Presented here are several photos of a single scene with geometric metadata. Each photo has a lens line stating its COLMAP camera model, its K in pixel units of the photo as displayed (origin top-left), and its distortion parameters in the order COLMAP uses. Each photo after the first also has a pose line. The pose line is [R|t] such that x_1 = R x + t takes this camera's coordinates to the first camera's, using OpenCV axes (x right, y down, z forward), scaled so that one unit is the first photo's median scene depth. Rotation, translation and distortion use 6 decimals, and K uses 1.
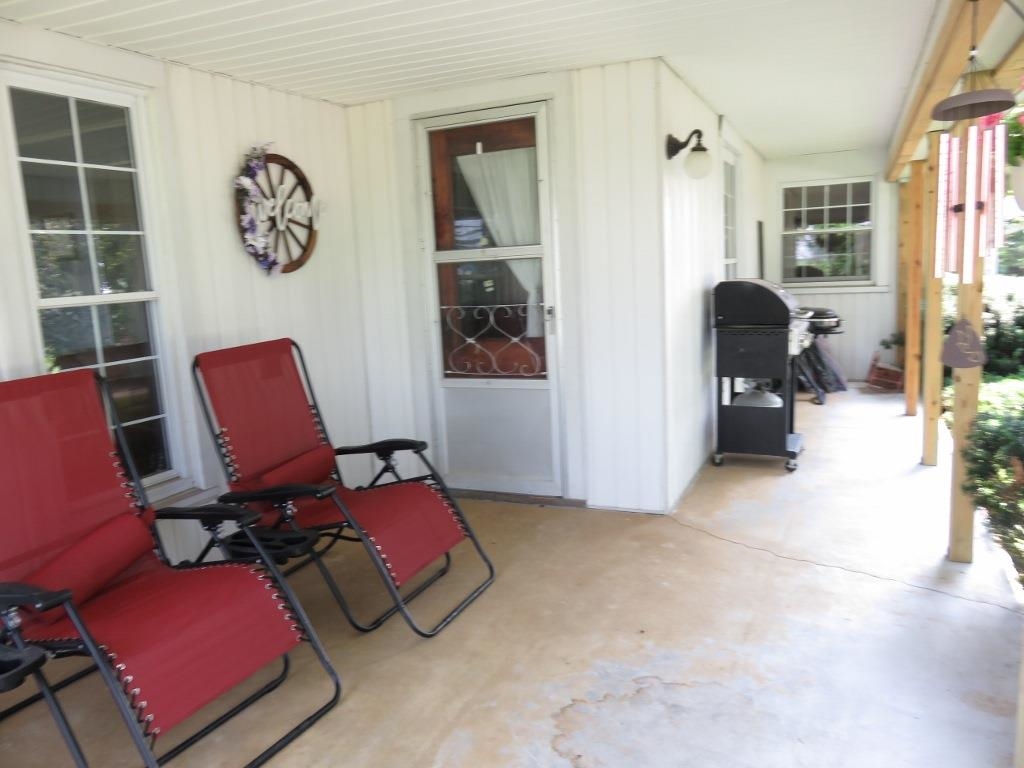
lens RADIAL K [[760.7, 0, 511.2], [0, 760.7, 387.9], [0, 0, 1]] dist [0.007545, -0.003256]
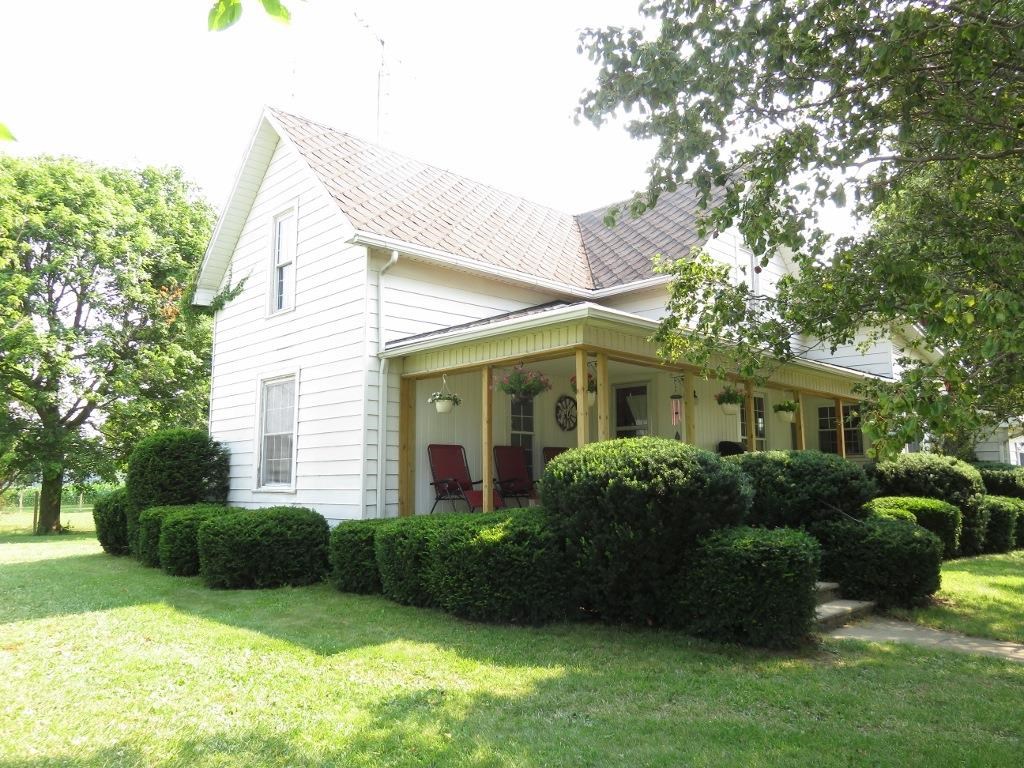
lens RADIAL K [[760.7, 0, 508.9], [0, 760.7, 381.1], [0, 0, 1]] dist [0.007545, -0.003256]
pose [[0.931394, 0.004706, -0.363983, 0.649758], [-0.106437, 0.959738, -0.259951, 0.515403], [0.348105, 0.280858, 0.894395, -2.053721]]
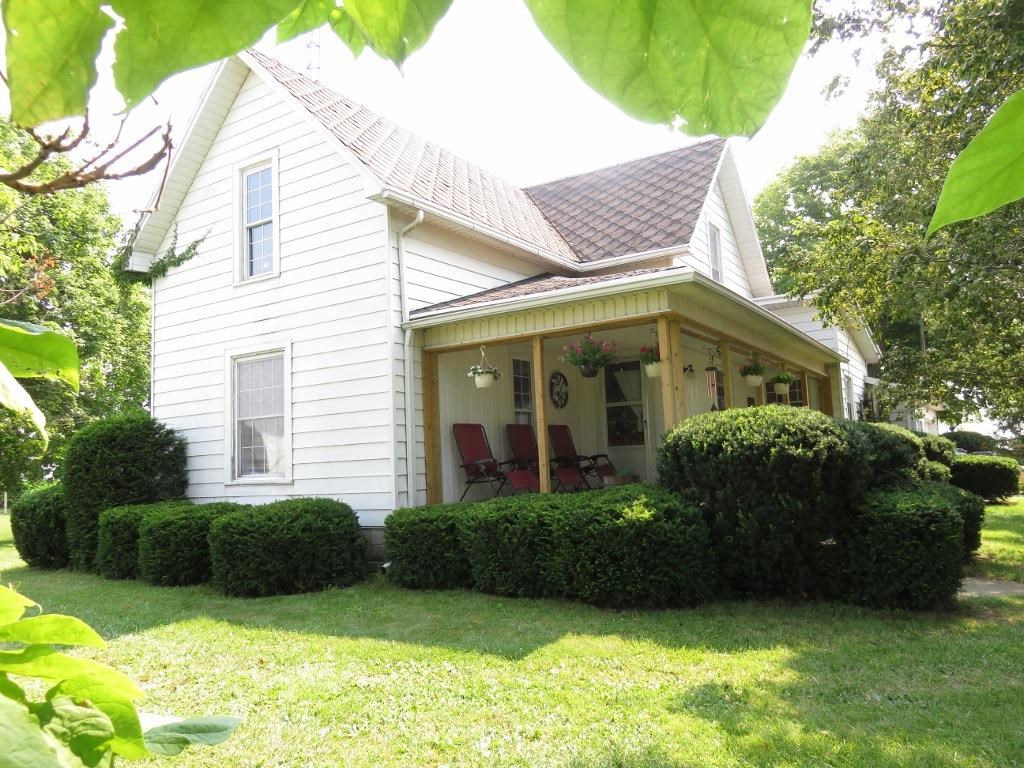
lens RADIAL K [[760.7, 0, 504.4], [0, 760.7, 383.6], [0, 0, 1]] dist [0.007545, -0.003256]
pose [[0.989100, -0.001417, -0.147240, -0.058548], [-0.036790, 0.965861, -0.256436, 0.561517], [0.142577, 0.259058, 0.955281, -2.054139]]
